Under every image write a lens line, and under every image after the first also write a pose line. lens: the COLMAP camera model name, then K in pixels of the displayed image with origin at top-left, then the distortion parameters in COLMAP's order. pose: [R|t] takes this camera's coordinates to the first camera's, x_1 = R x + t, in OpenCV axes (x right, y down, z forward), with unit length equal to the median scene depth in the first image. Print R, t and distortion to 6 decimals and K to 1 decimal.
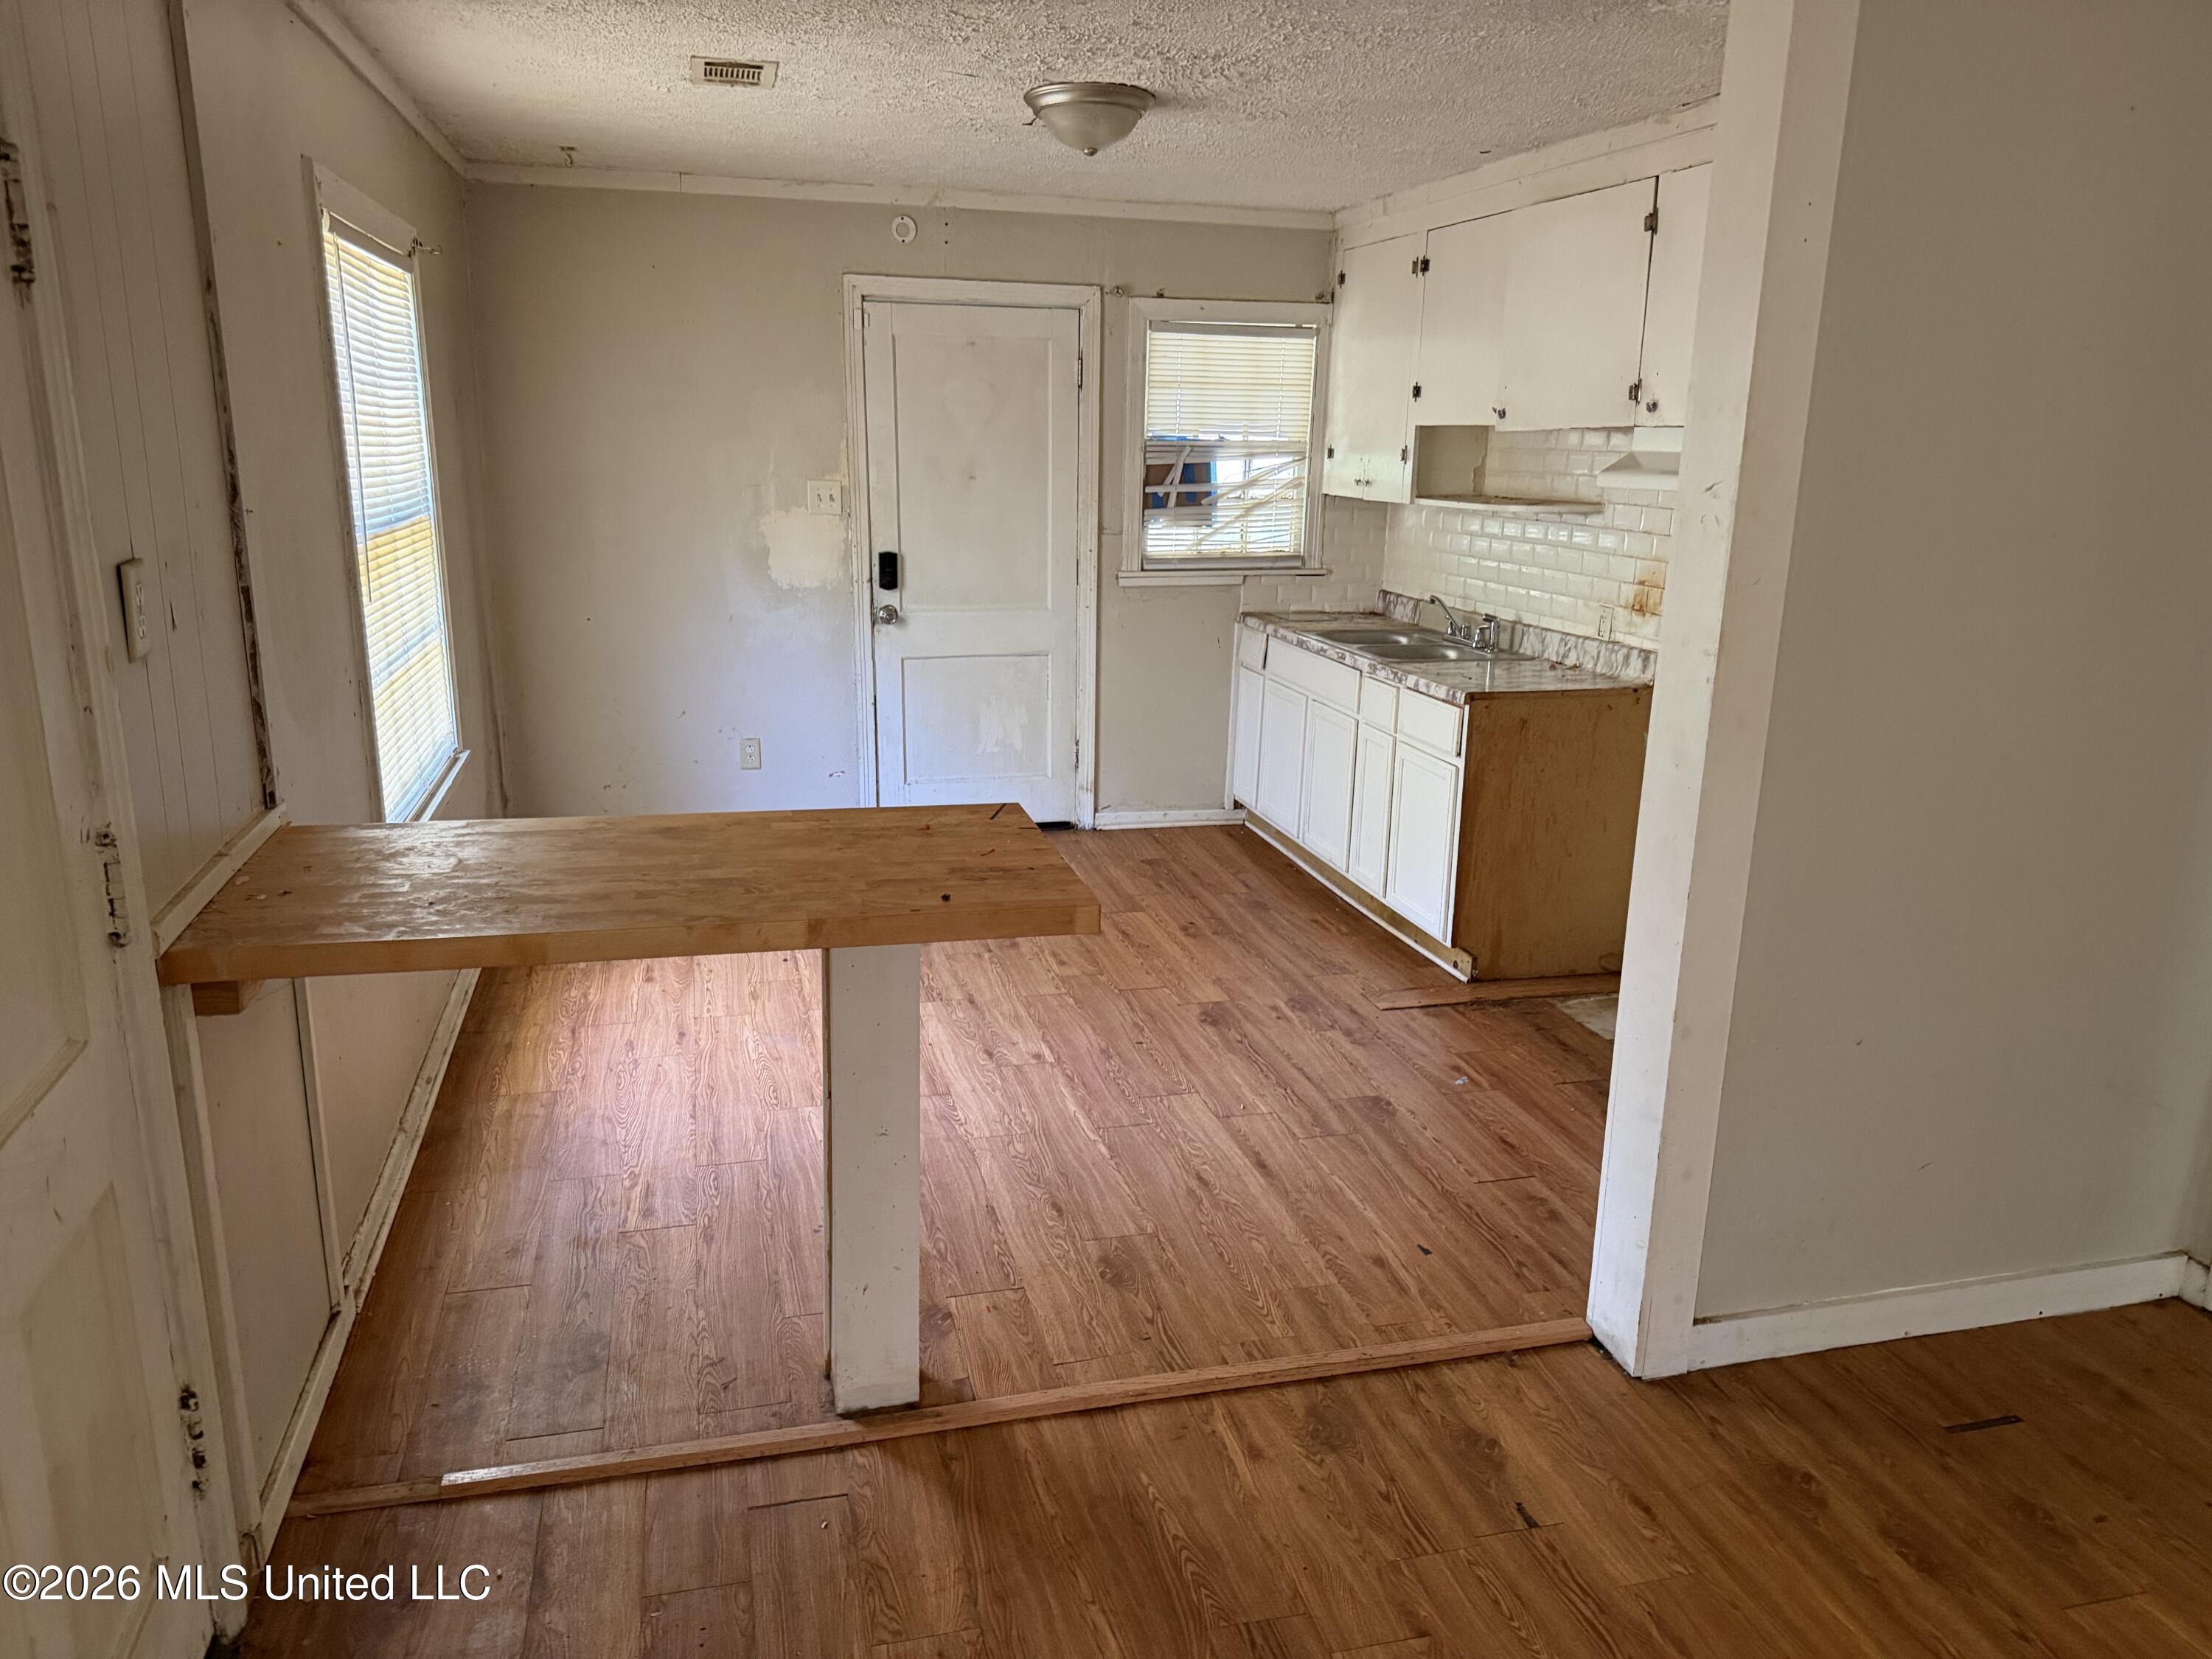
lens RADIAL K [[1536.2, 0, 1117.3], [0, 1536.2, 833.2], [0, 0, 1]] dist [0.115567, -0.177728]
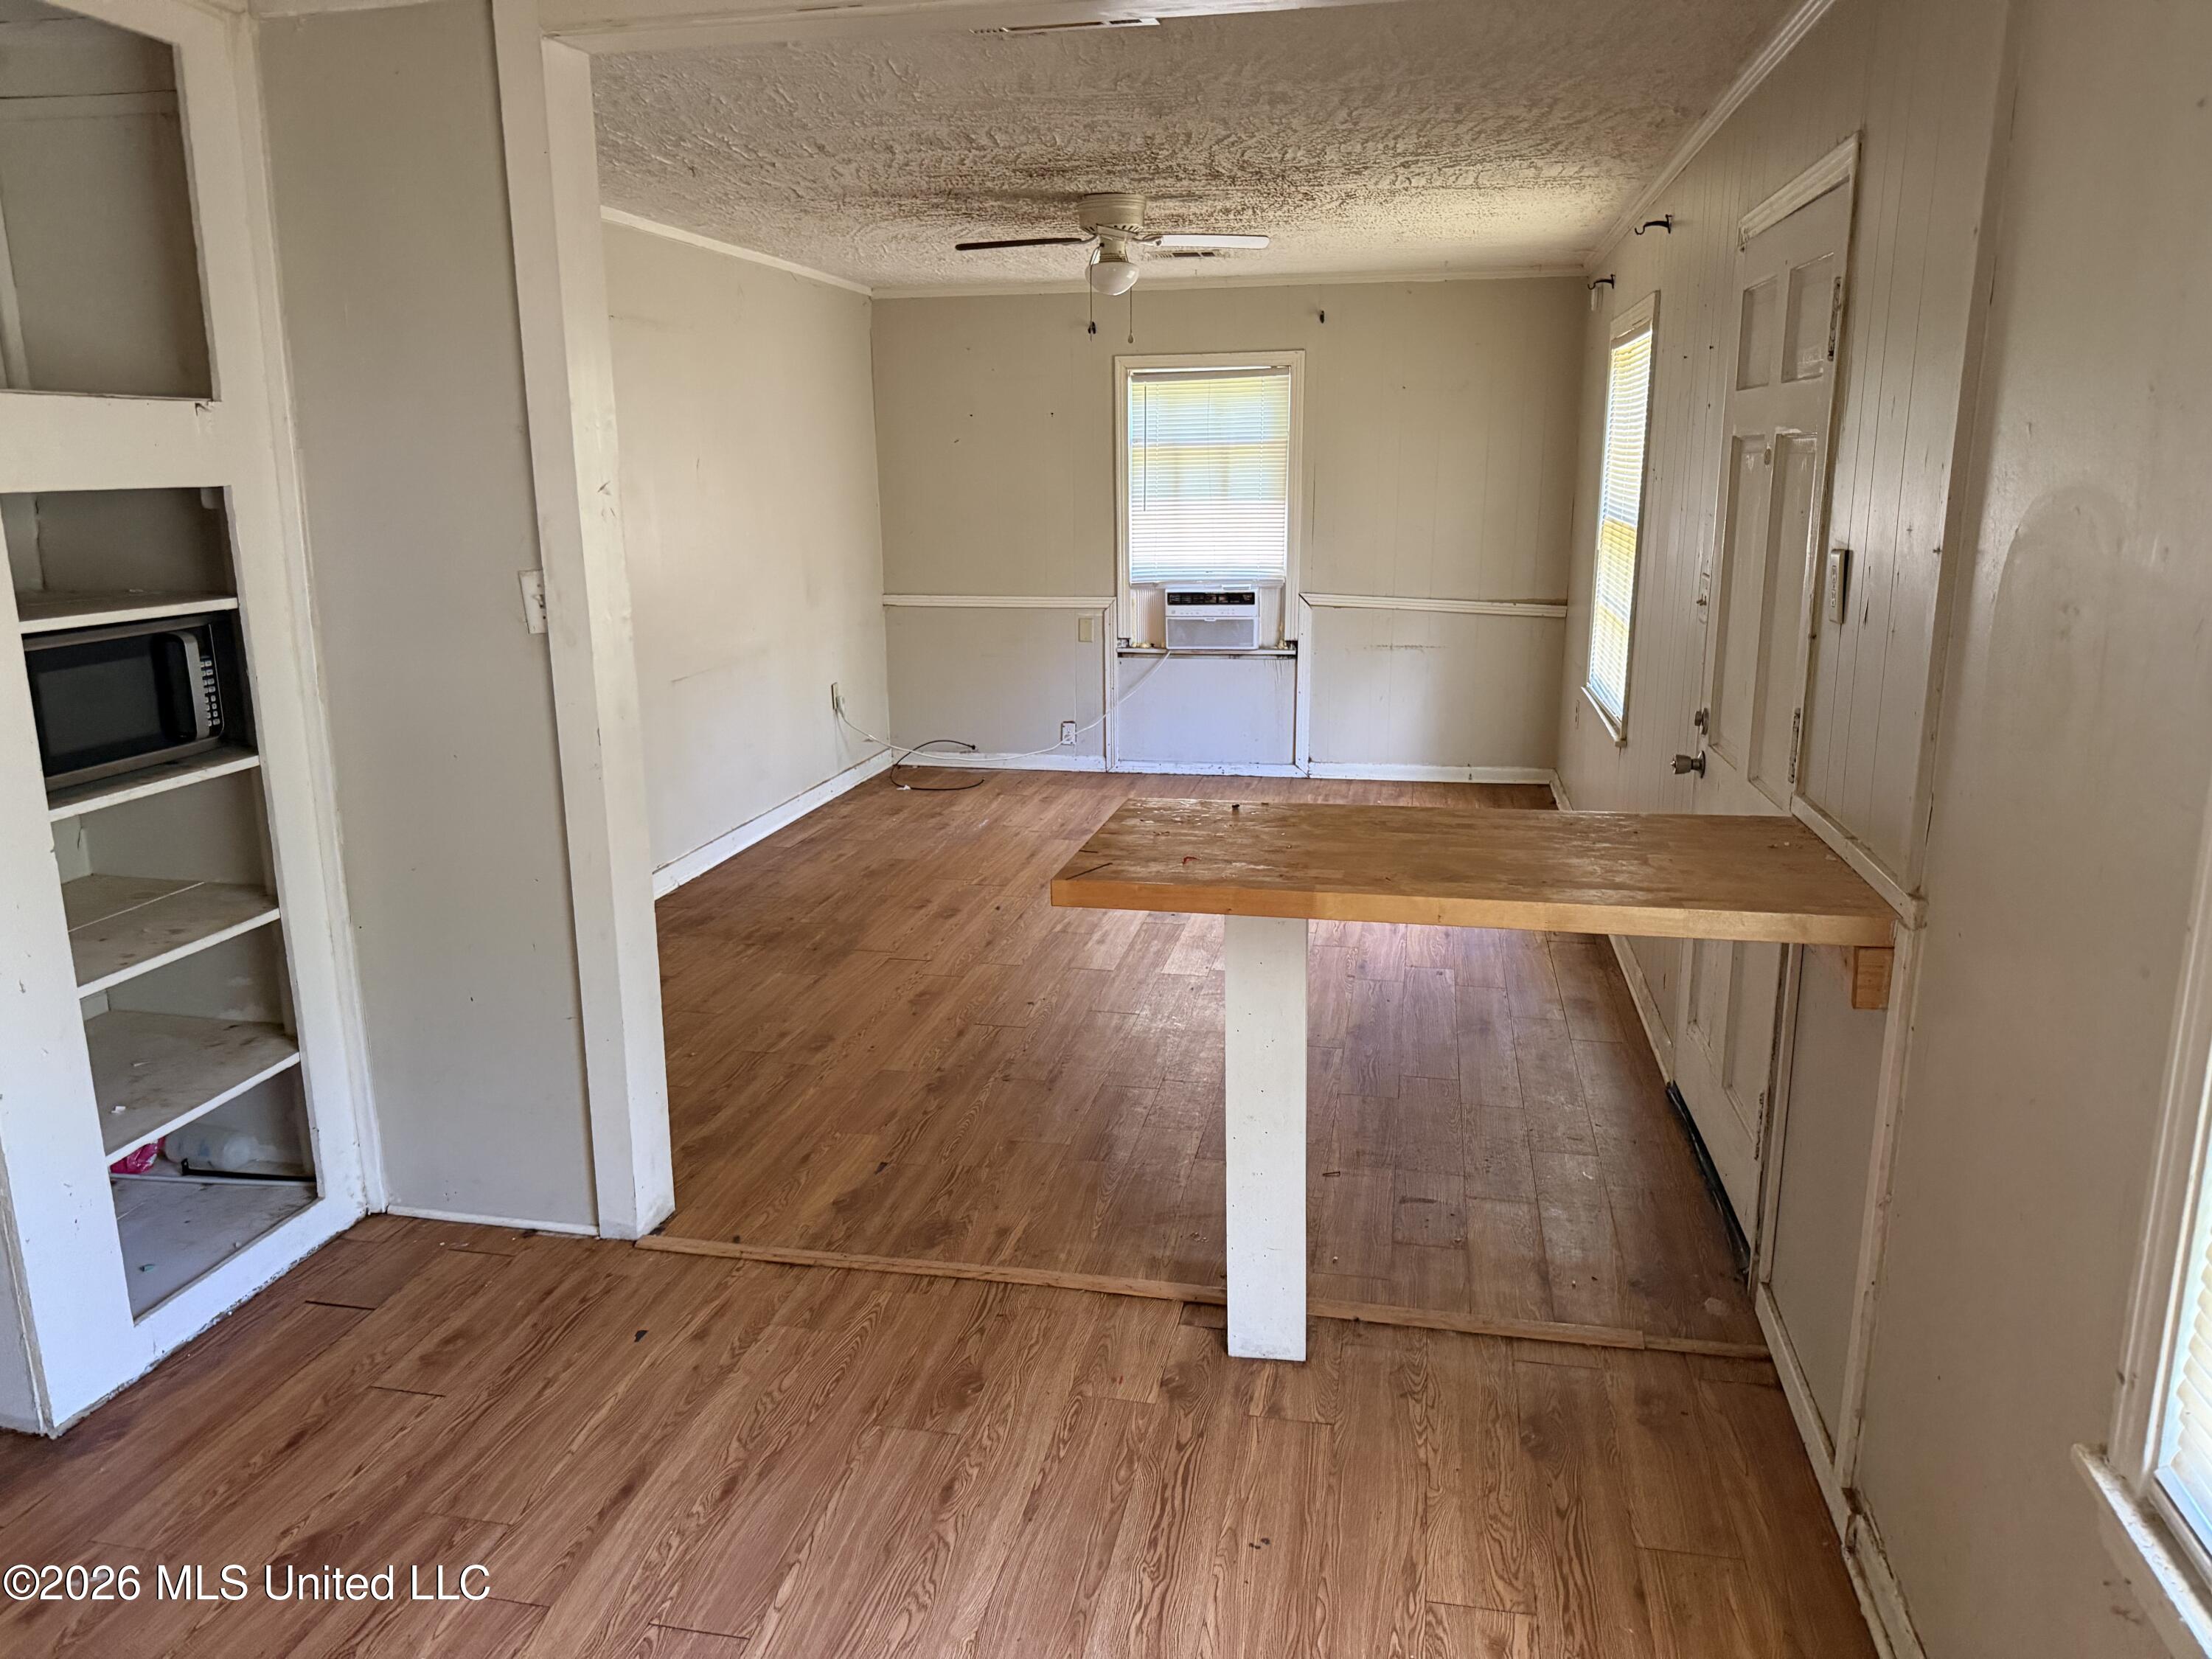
lens RADIAL K [[1546.7, 0, 1111.2], [0, 1546.7, 795.9], [0, 0, 1]] dist [0.008865, 0.001899]
pose [[-0.895521, -0.107291, 0.431893, -0.629831], [0.102429, 0.894751, 0.434659, -0.588640], [-0.433072, 0.433485, -0.790278, 2.260240]]
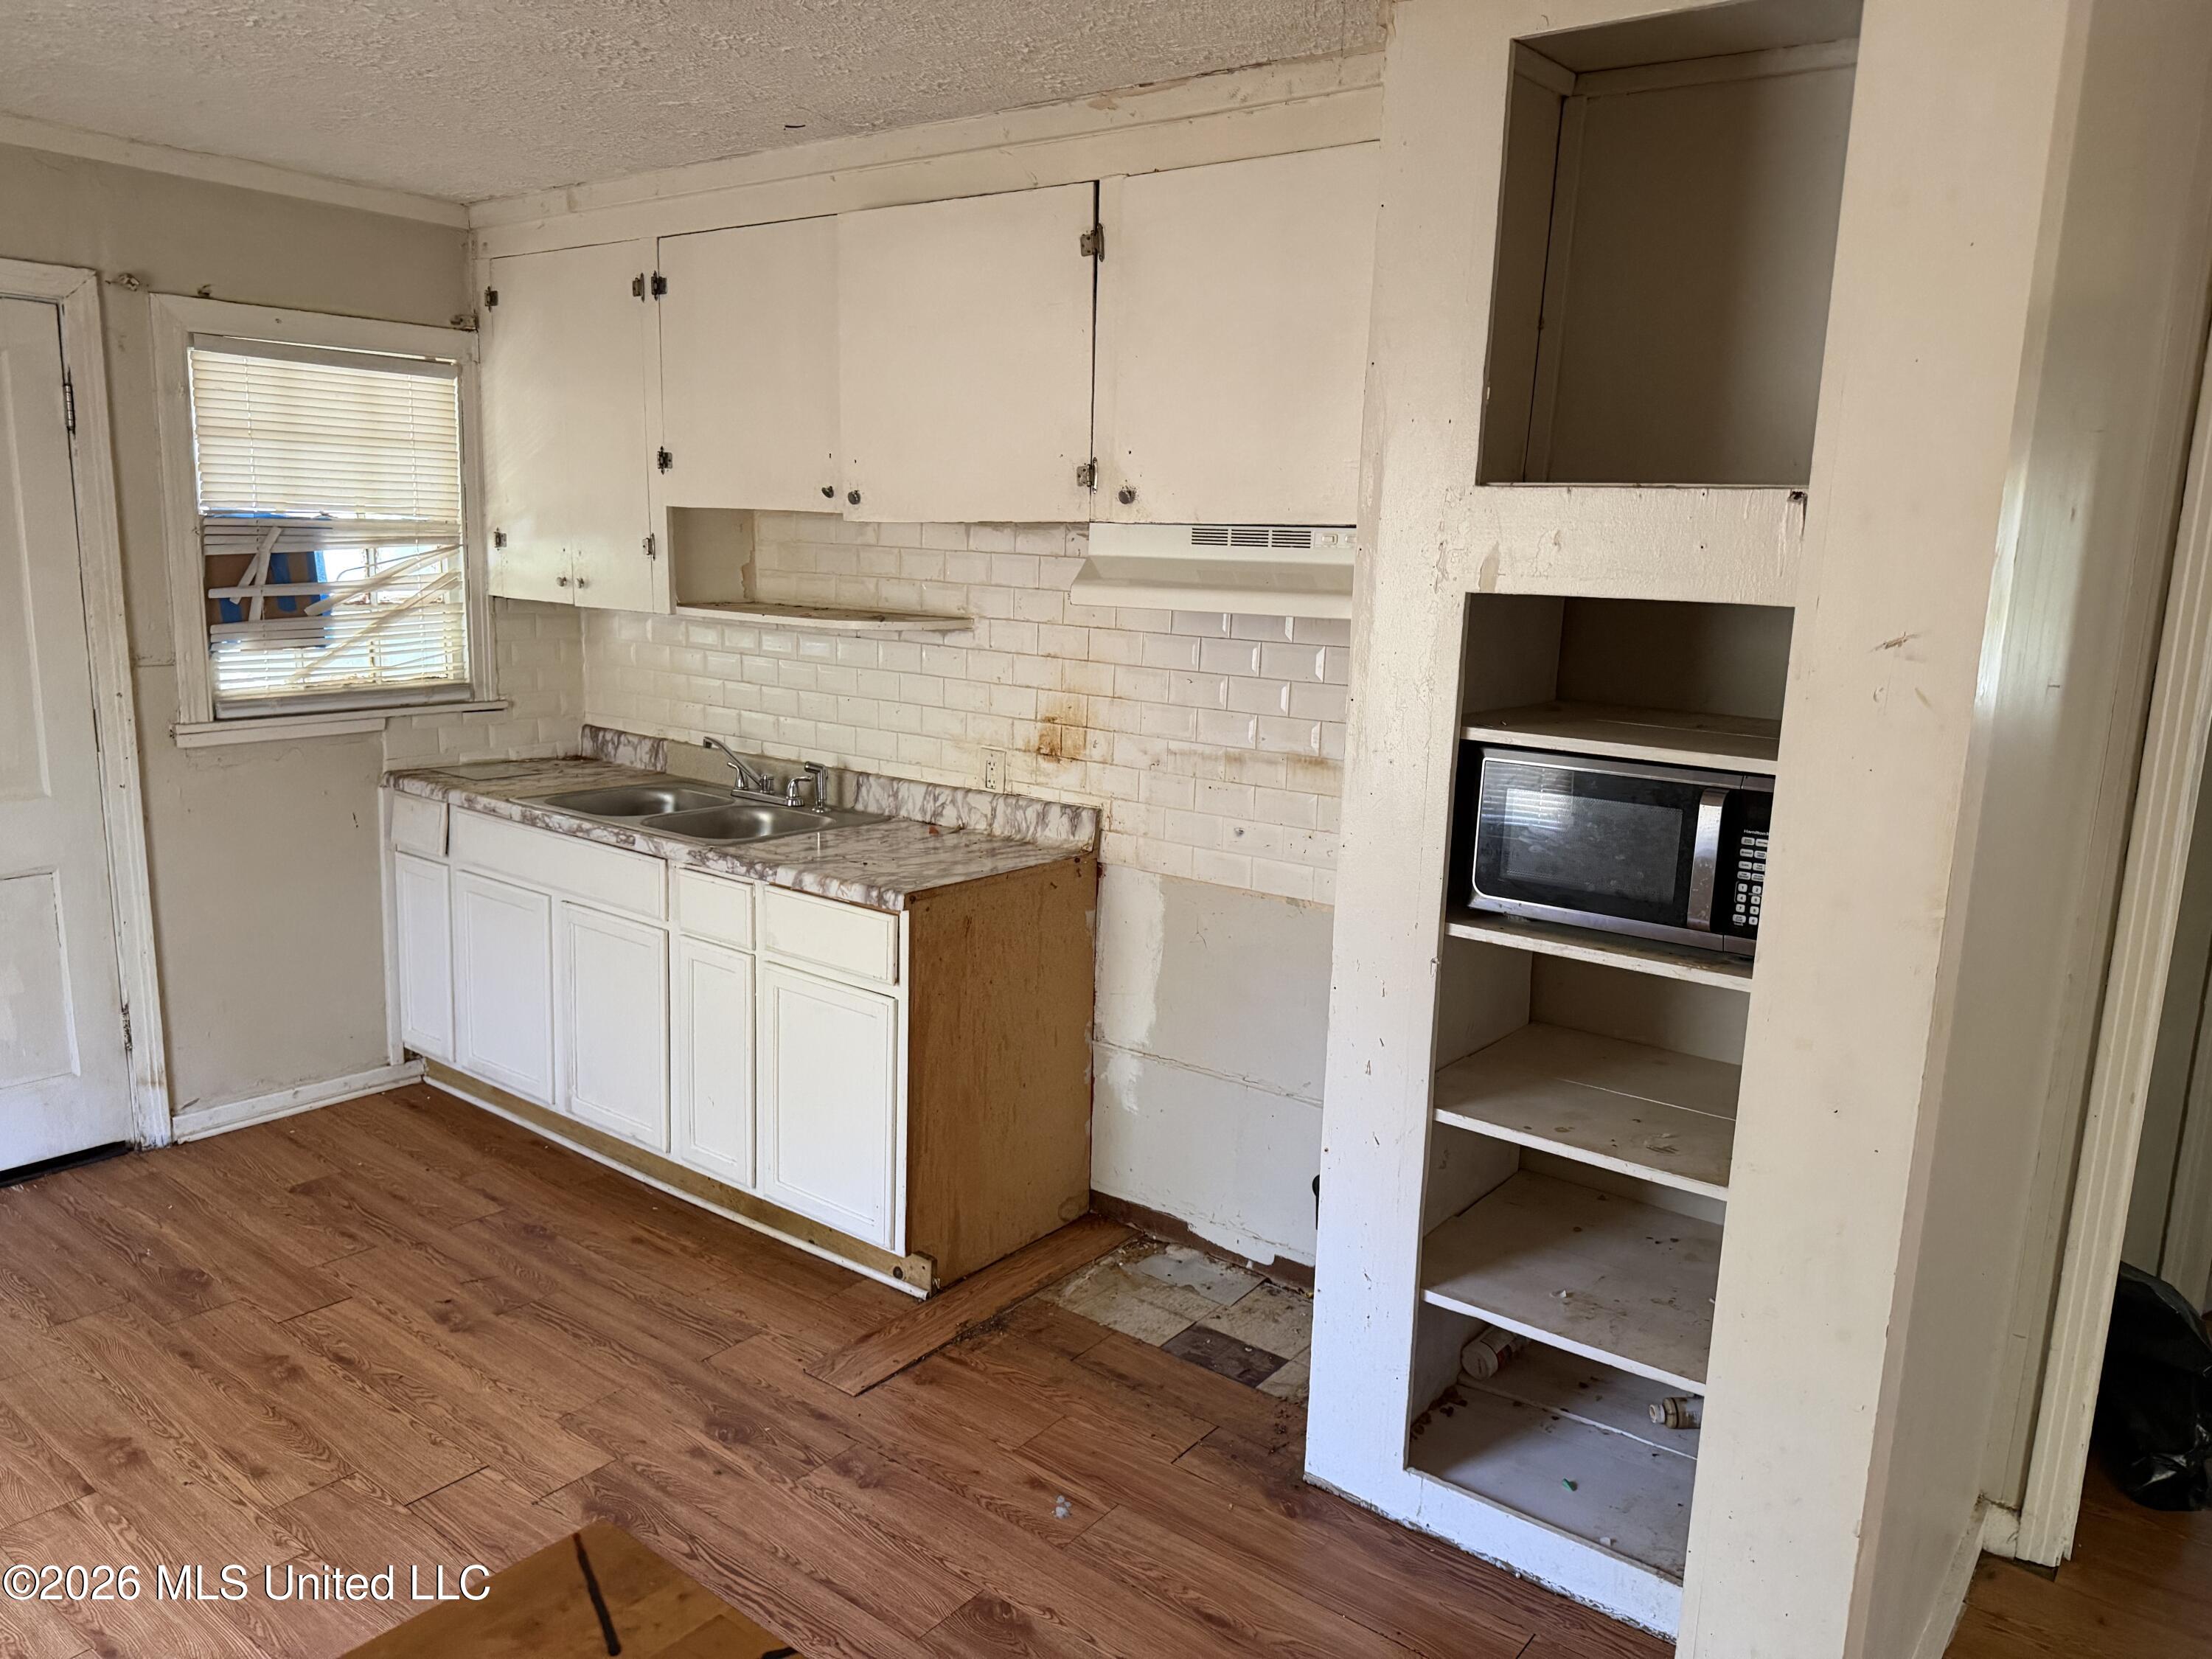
lens RADIAL K [[1536.2, 0, 1117.3], [0, 1536.2, 833.2], [0, 0, 1]] dist [0.115567, -0.177728]
pose [[0.795011, -0.104977, 0.597443, -0.081046], [0.134631, 0.990883, -0.005044, -0.076798], [-0.591466, 0.084444, 0.801896, 0.294559]]
